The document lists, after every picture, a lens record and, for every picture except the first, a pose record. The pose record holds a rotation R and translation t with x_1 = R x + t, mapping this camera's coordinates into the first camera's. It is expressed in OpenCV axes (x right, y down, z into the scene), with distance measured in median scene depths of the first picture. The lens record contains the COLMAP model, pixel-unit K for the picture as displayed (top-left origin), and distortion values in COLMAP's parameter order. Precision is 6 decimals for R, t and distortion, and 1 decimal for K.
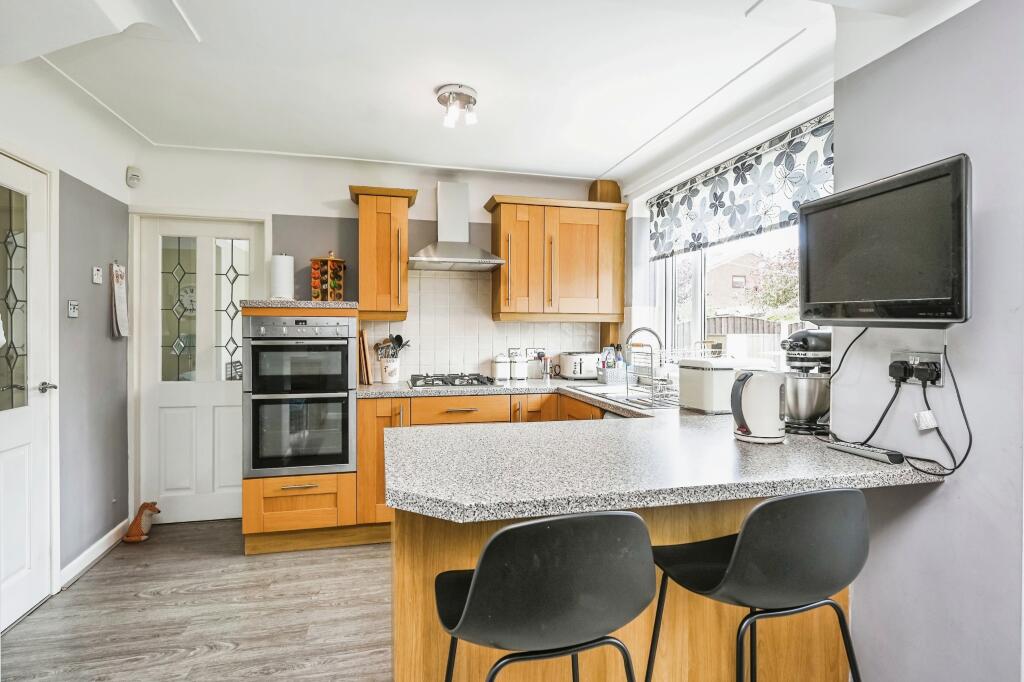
lens RADIAL K [[541.4, 0, 512.0], [0, 541.4, 341.0], [0, 0, 1]] dist [-0.002609, 0.000151]
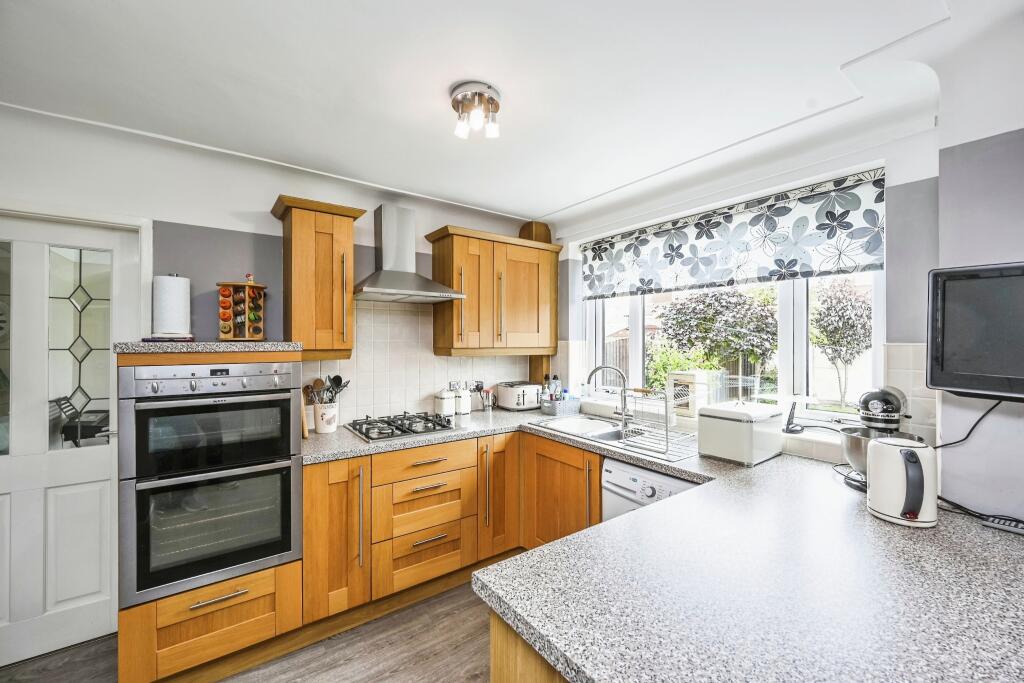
lens RADIAL K [[410.0, 0, 512.0], [0, 410.0, 341.5], [0, 0, 1]] dist [-0.001064, -0.000056]
pose [[0.922053, -0.005334, 0.387026, -0.212336], [0.008592, 0.999941, -0.006687, -0.060632], [-0.386967, 0.009491, 0.922045, 0.298558]]
